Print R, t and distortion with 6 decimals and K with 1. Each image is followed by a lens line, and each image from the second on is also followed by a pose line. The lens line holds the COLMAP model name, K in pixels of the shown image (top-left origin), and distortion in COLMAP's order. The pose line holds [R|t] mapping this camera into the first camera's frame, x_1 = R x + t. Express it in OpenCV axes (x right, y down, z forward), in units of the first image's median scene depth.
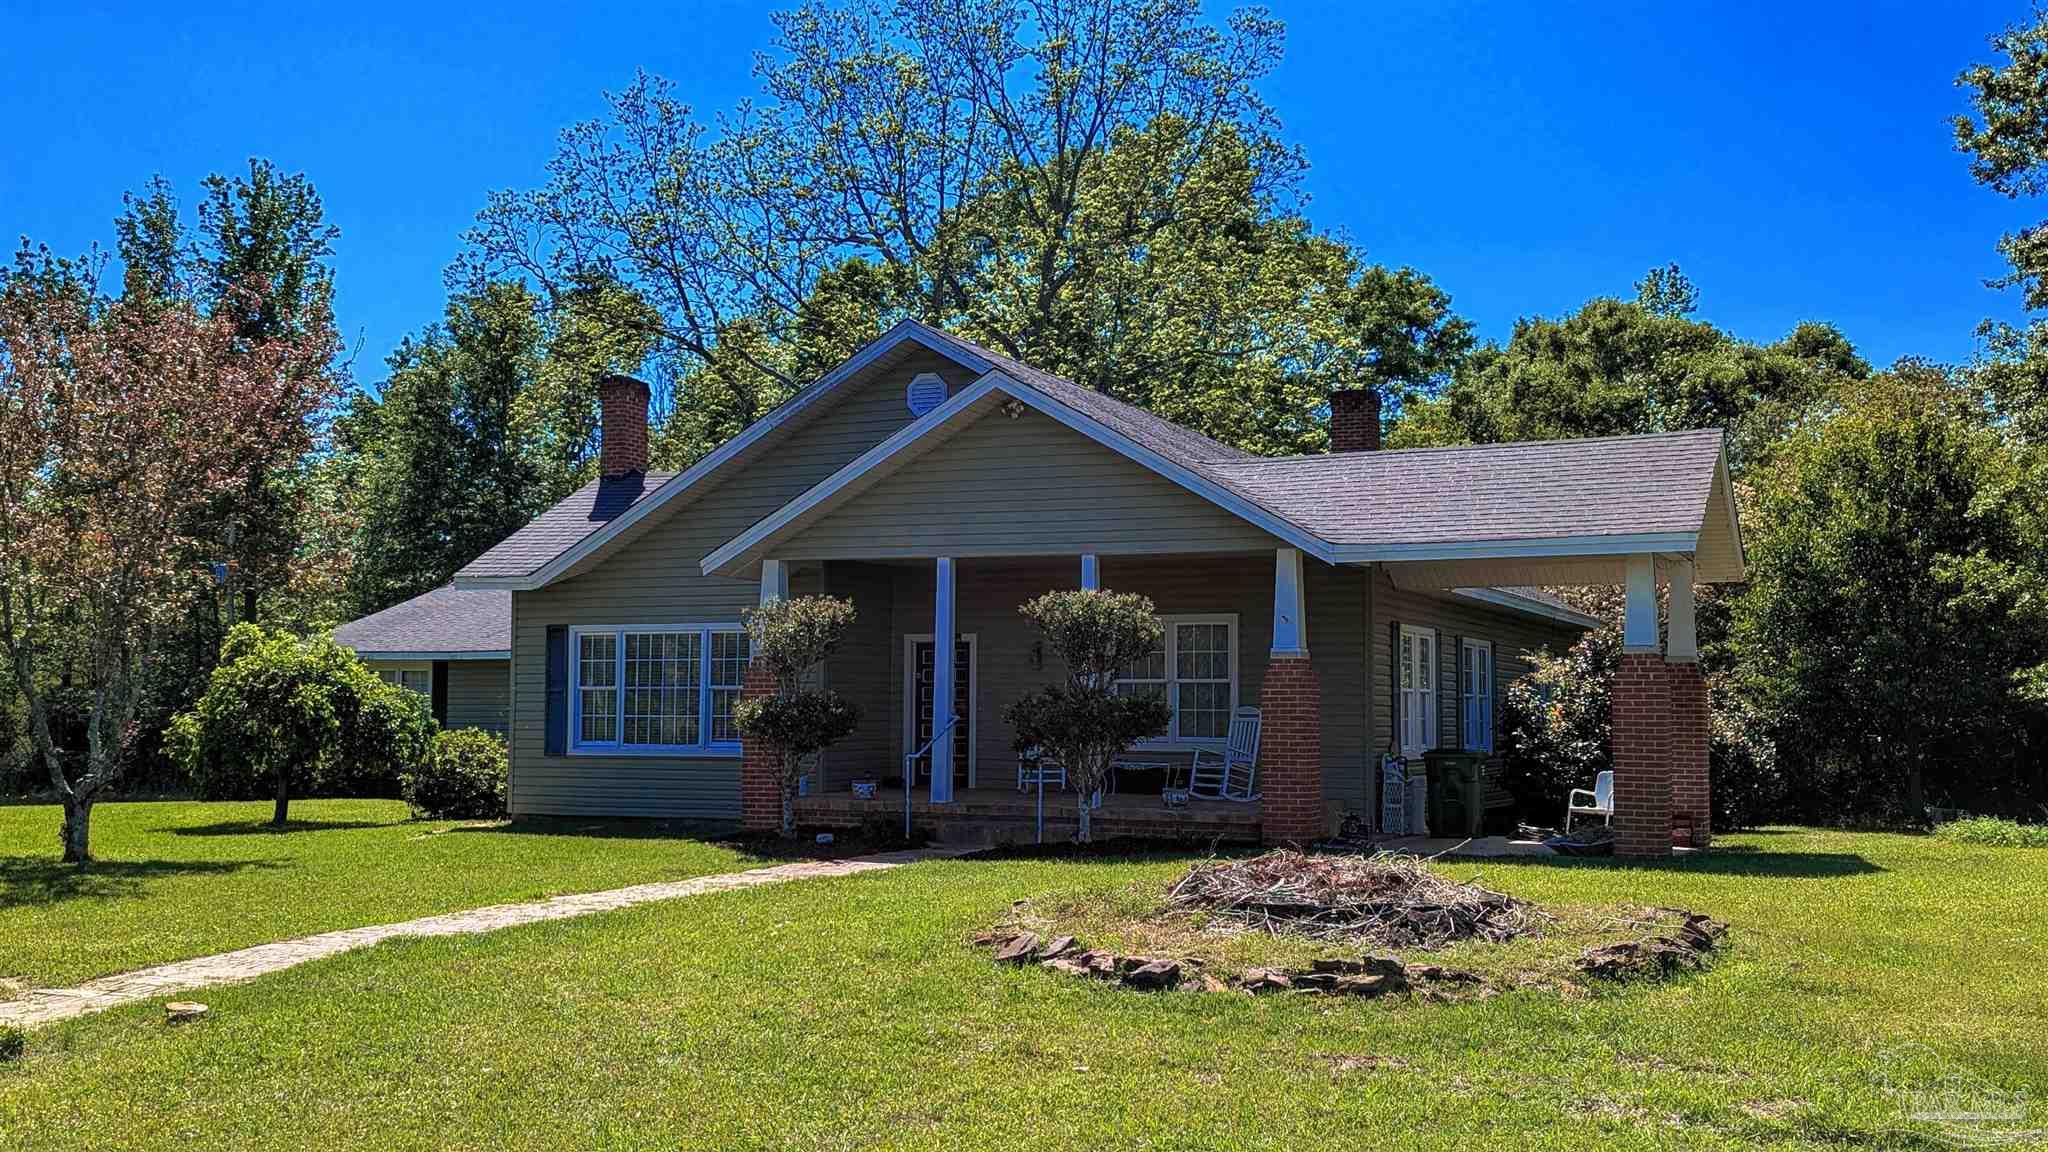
lens RADIAL K [[1985.3, 0, 1023.7], [0, 1985.3, 641.8], [0, 0, 1]] dist [0.104980, -0.174040]
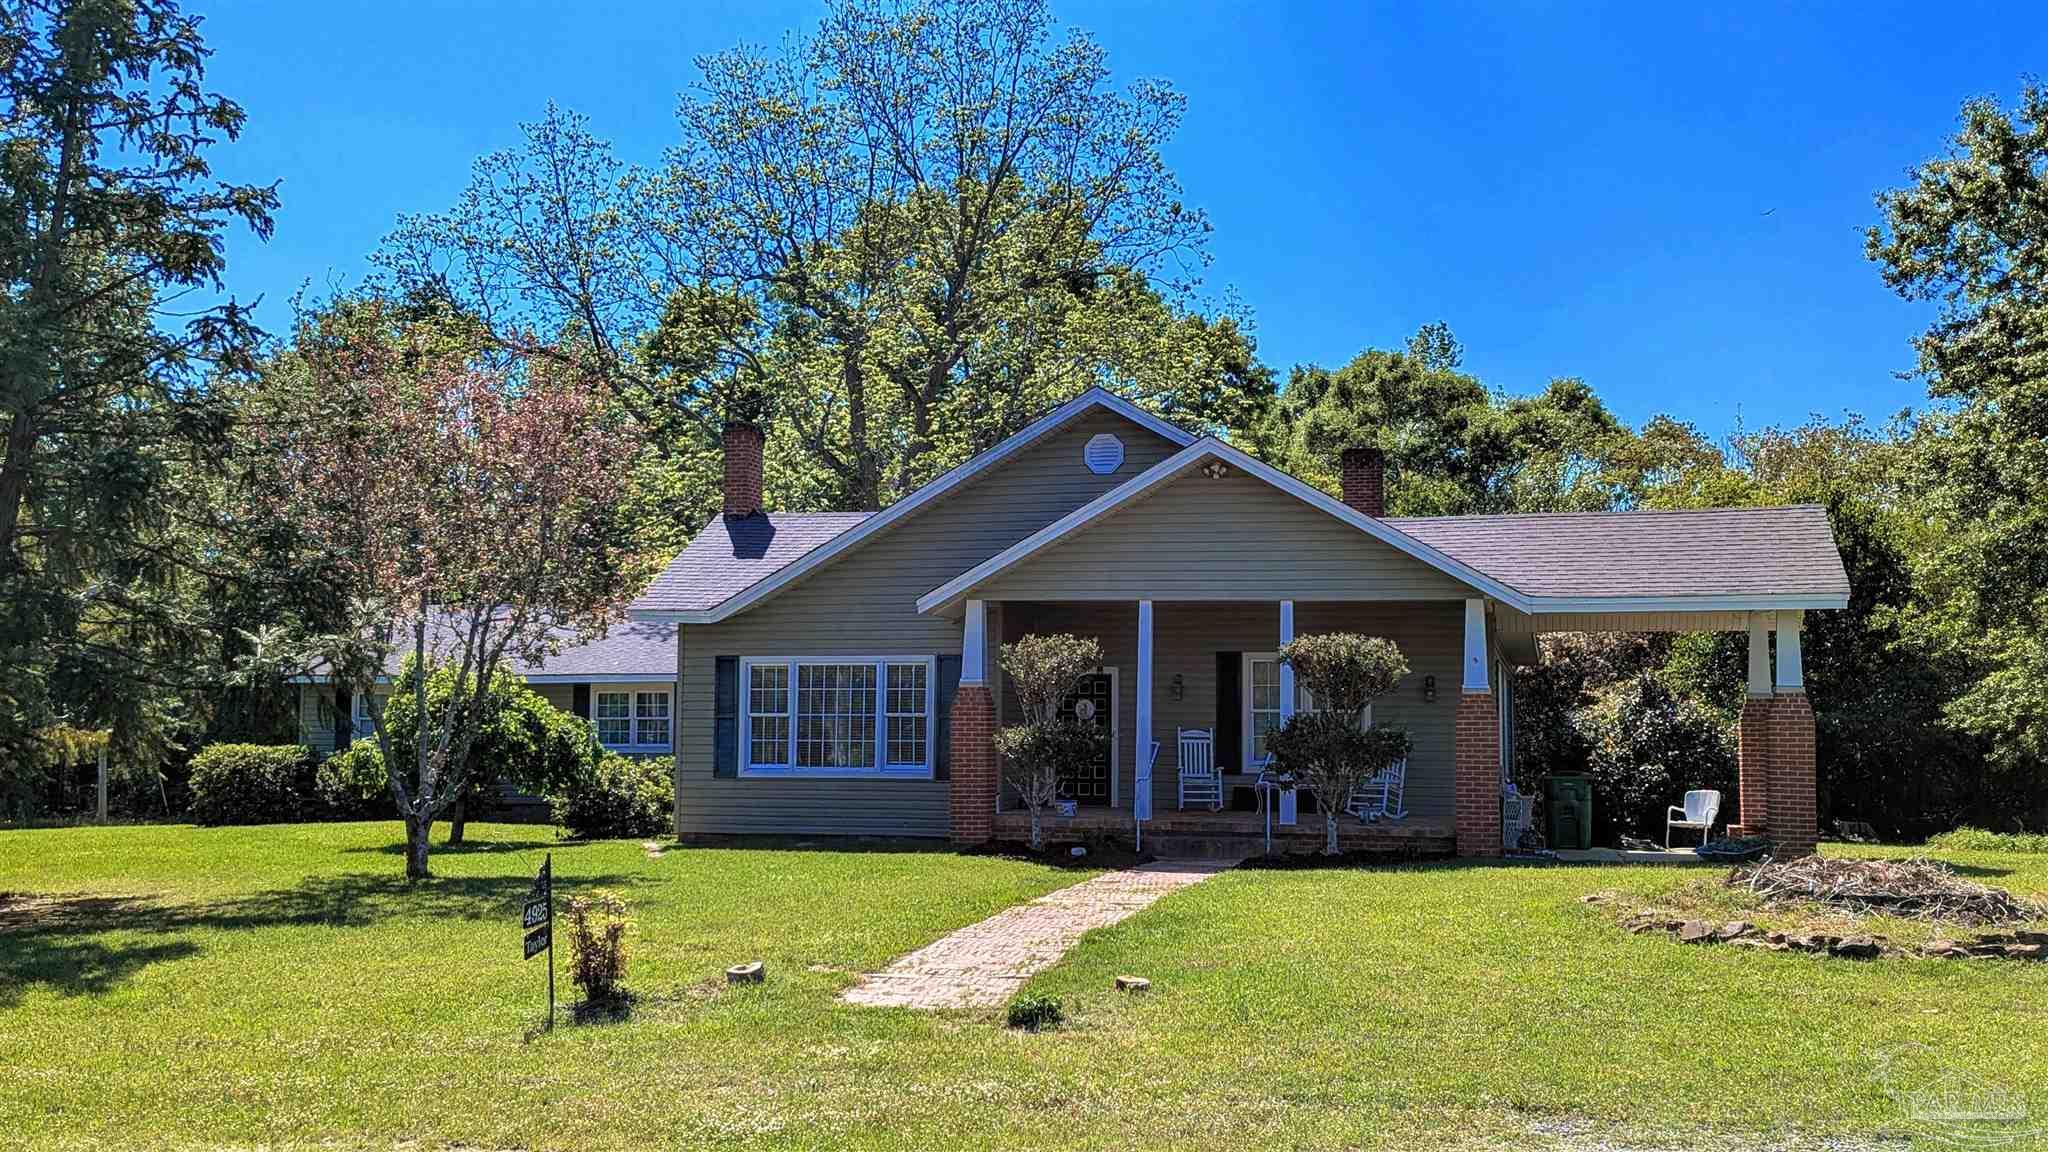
lens RADIAL K [[1985.3, 0, 1023.7], [0, 1985.3, 641.8], [0, 0, 1]] dist [0.104980, -0.174040]
pose [[0.986014, 0.009584, 0.166386, -0.272103], [-0.007937, 0.999913, -0.010558, -0.006541], [-0.166473, 0.009089, 0.986004, -0.086503]]
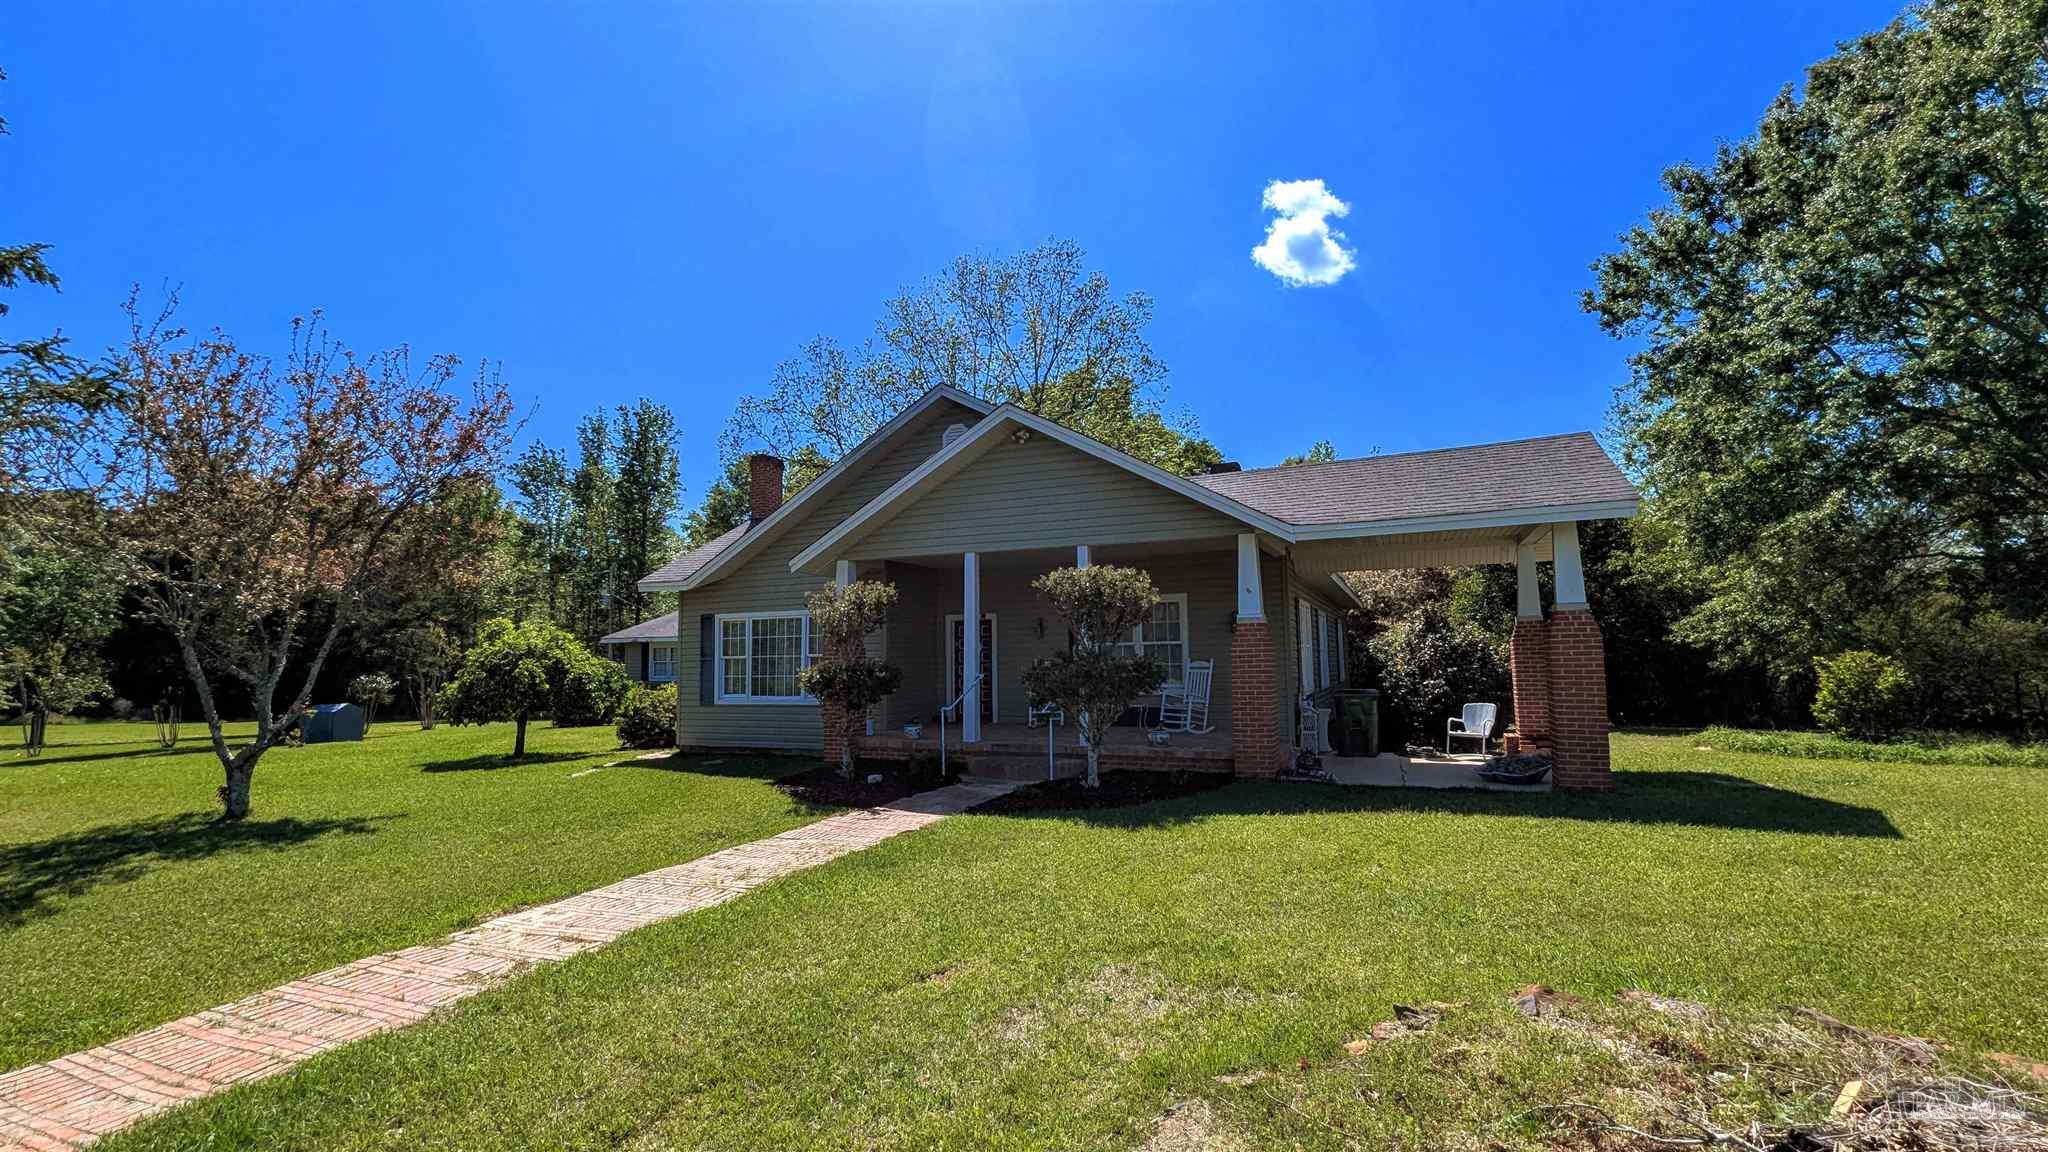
lens RADIAL K [[853.1, 0, 1030.0], [0, 853.1, 604.5], [0, 0, 1]] dist [0.000851, 0.000024]
pose [[0.999673, -0.022045, 0.012932, -0.008038], [0.022399, 0.999360, -0.027879, 0.007322], [-0.012309, 0.028160, 0.999528, 0.404214]]
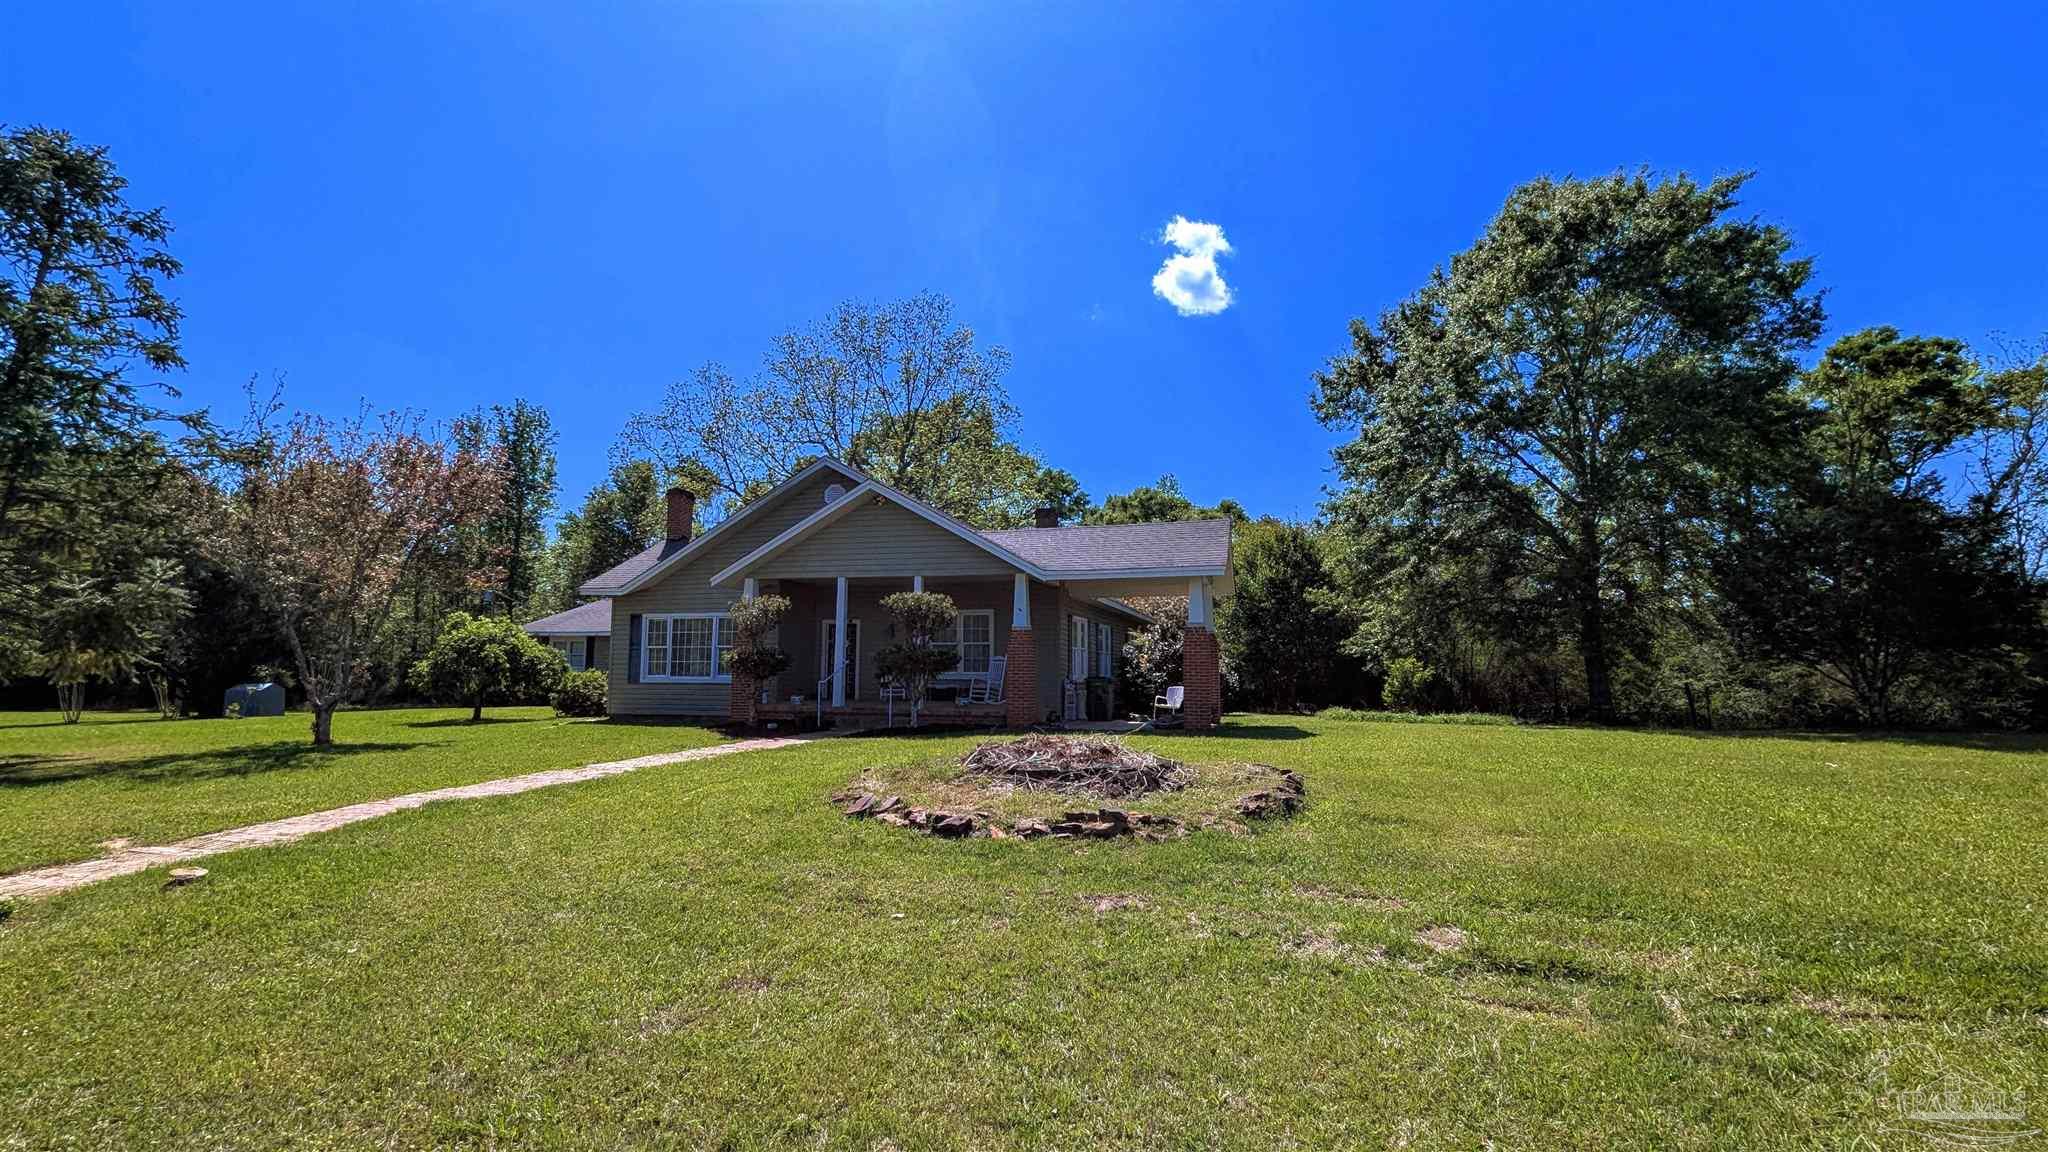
lens RADIAL K [[853.1, 0, 1030.0], [0, 853.1, 604.5], [0, 0, 1]] dist [0.000851, 0.000024]
pose [[0.987292, 0.009165, 0.158651, 0.008024], [-0.003331, 0.999310, -0.036994, 0.012230], [-0.158881, 0.035996, 0.986641, 0.149172]]
